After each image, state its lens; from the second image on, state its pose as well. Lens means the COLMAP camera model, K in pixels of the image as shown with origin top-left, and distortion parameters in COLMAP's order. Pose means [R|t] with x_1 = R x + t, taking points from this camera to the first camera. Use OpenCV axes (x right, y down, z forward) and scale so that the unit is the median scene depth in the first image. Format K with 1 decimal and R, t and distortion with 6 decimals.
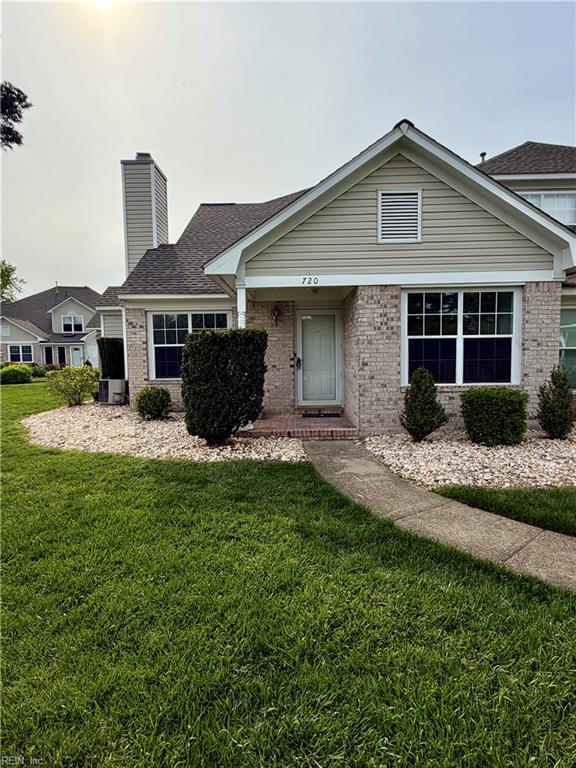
lens RADIAL K [[420.3, 0, 286.6], [0, 420.3, 385.8], [0, 0, 1]] dist [-0.001327, 0.000255]
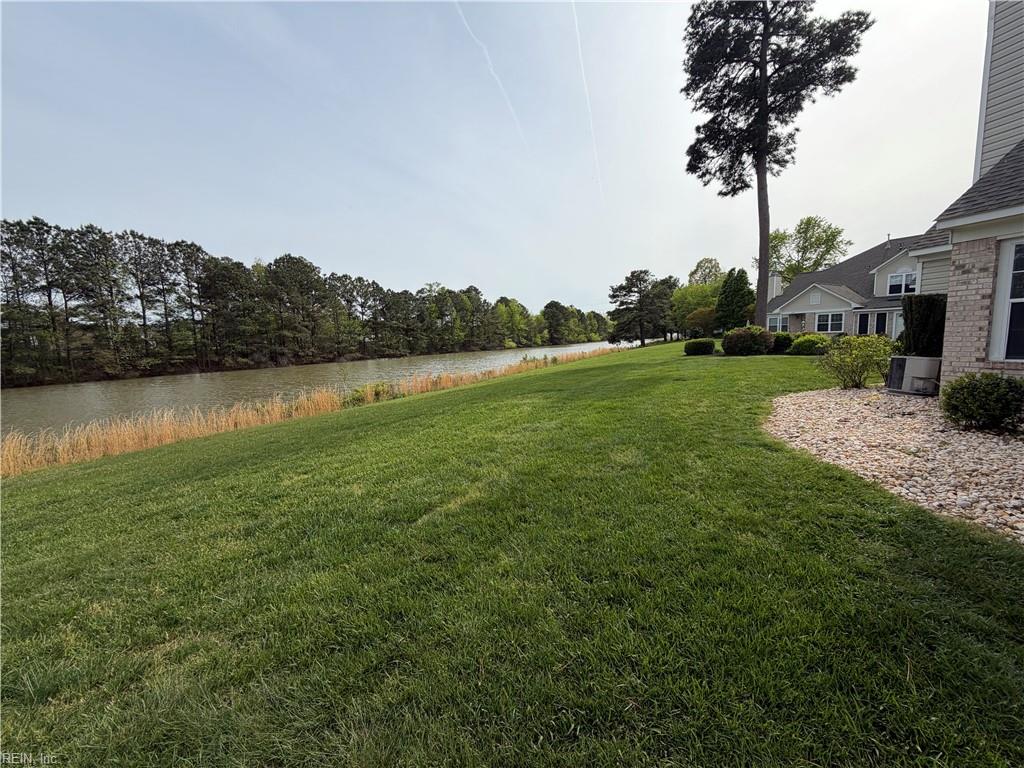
lens RADIAL K [[407.3, 0, 514.9], [0, 407.3, 384.5], [0, 0, 1]] dist [0.000497, 0.000038]
pose [[0.330687, 0.112387, -0.937025, -0.011973], [-0.044684, 0.993635, 0.103407, -0.014575], [0.942682, 0.007675, 0.333604, 0.269214]]
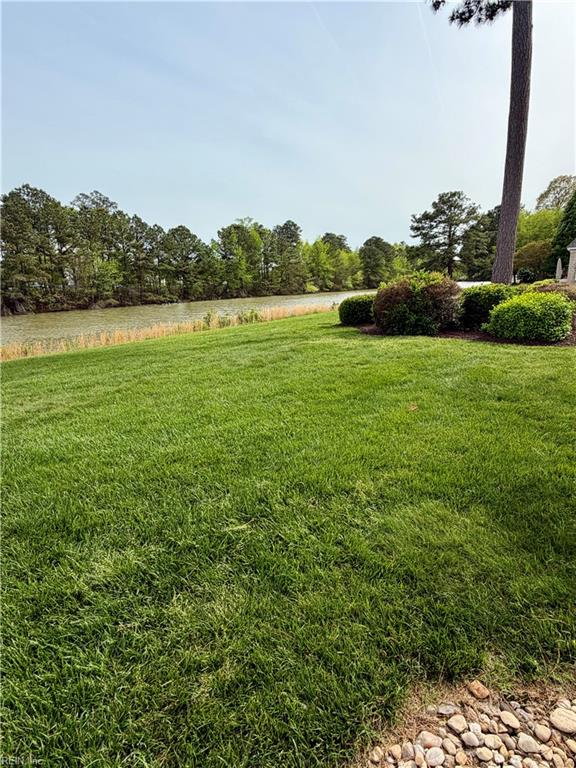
lens RADIAL K [[420.3, 0, 286.6], [0, 420.3, 385.8], [0, 0, 1]] dist [-0.001327, 0.000255]
pose [[0.174440, 0.248138, -0.952890, -0.941932], [-0.046582, 0.968723, 0.243733, -0.190843], [0.983565, 0.001871, 0.180542, 2.402657]]
